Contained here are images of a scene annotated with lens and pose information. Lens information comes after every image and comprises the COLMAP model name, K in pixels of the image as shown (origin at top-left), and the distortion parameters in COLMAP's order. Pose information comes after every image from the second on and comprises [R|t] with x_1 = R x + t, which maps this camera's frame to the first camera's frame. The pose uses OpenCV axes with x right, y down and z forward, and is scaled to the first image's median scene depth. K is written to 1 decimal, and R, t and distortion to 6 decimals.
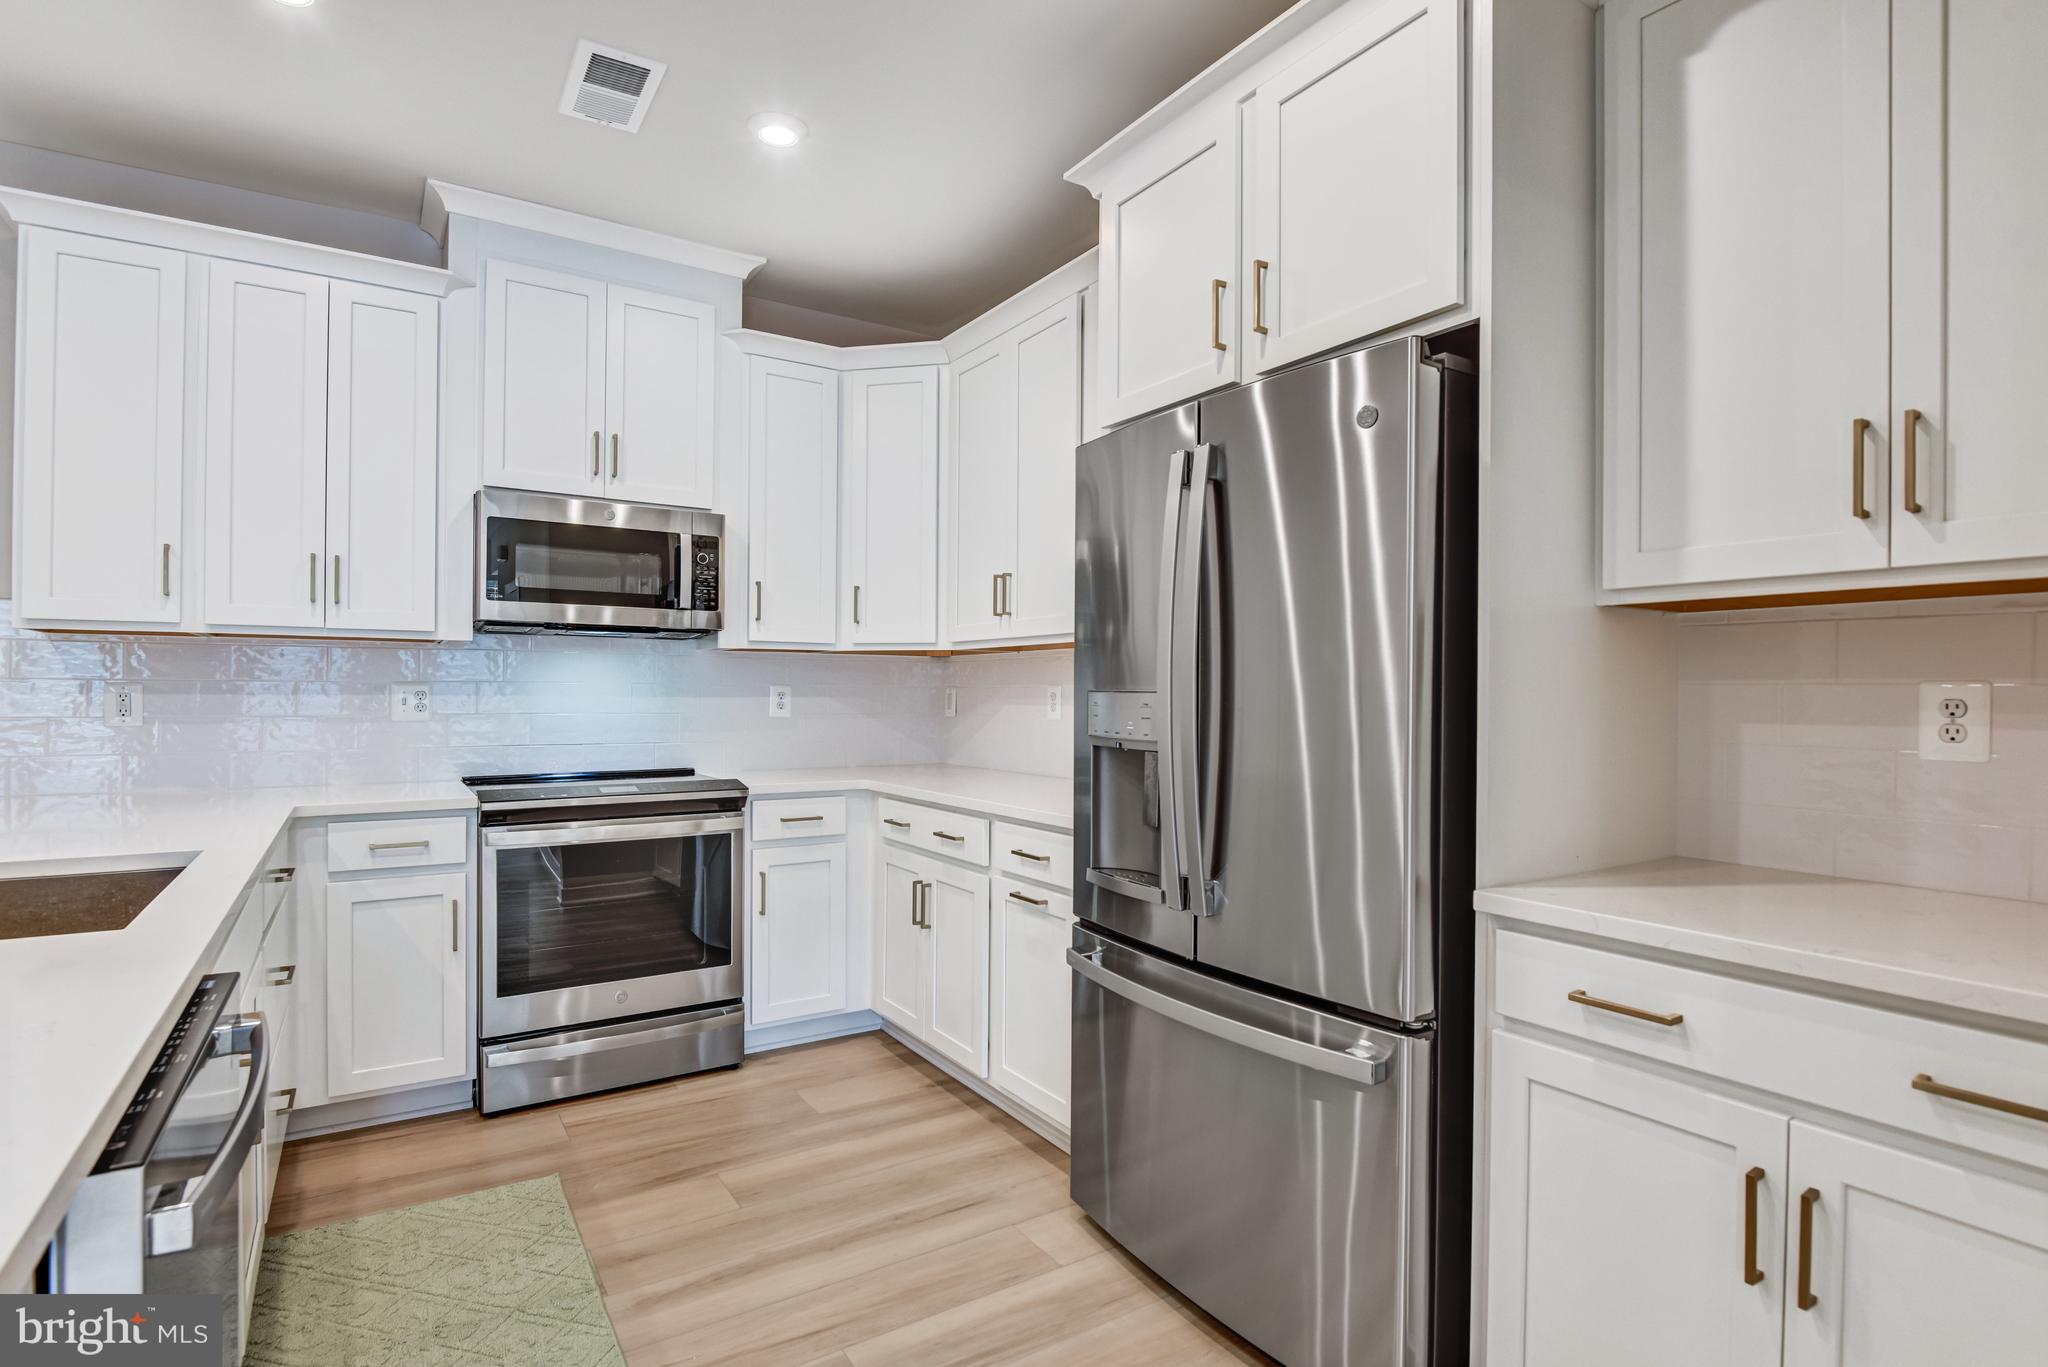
lens RADIAL K [[1010.0, 0, 1010.9], [0, 1010.0, 680.5], [0, 0, 1]] dist [-0.000652, -0.013927]
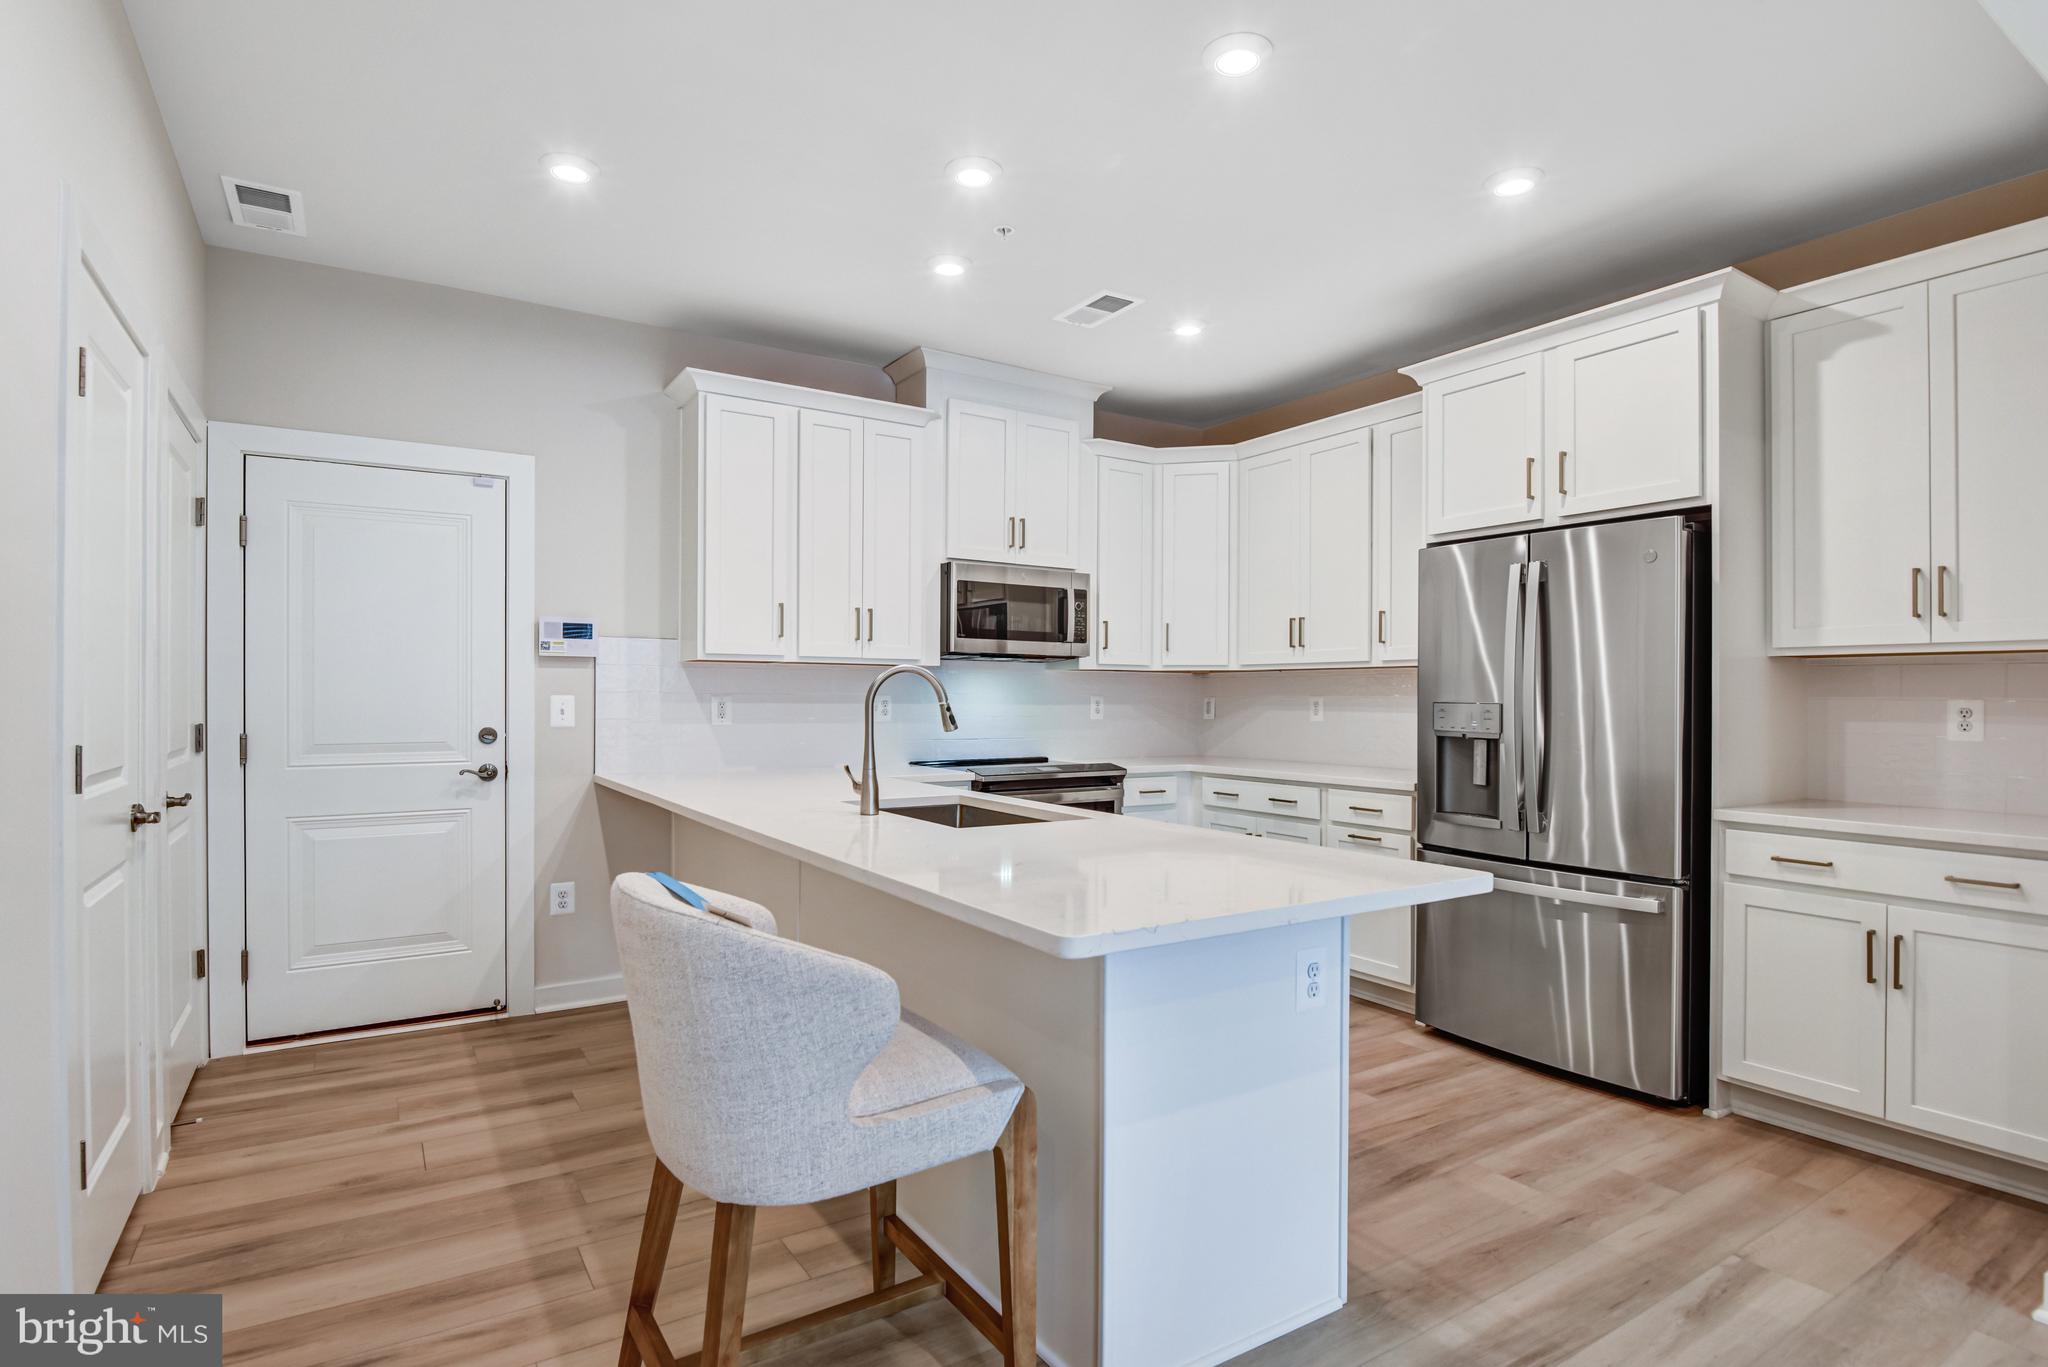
lens RADIAL K [[1028.4, 0, 1019.0], [0, 1028.4, 678.2], [0, 0, 1]] dist [-0.002686, -0.013596]
pose [[1.000000, -0.000425, -0.000376, -0.473827], [0.000423, 0.999981, -0.006174, -0.014438], [0.000379, 0.006174, 0.999981, -0.519165]]
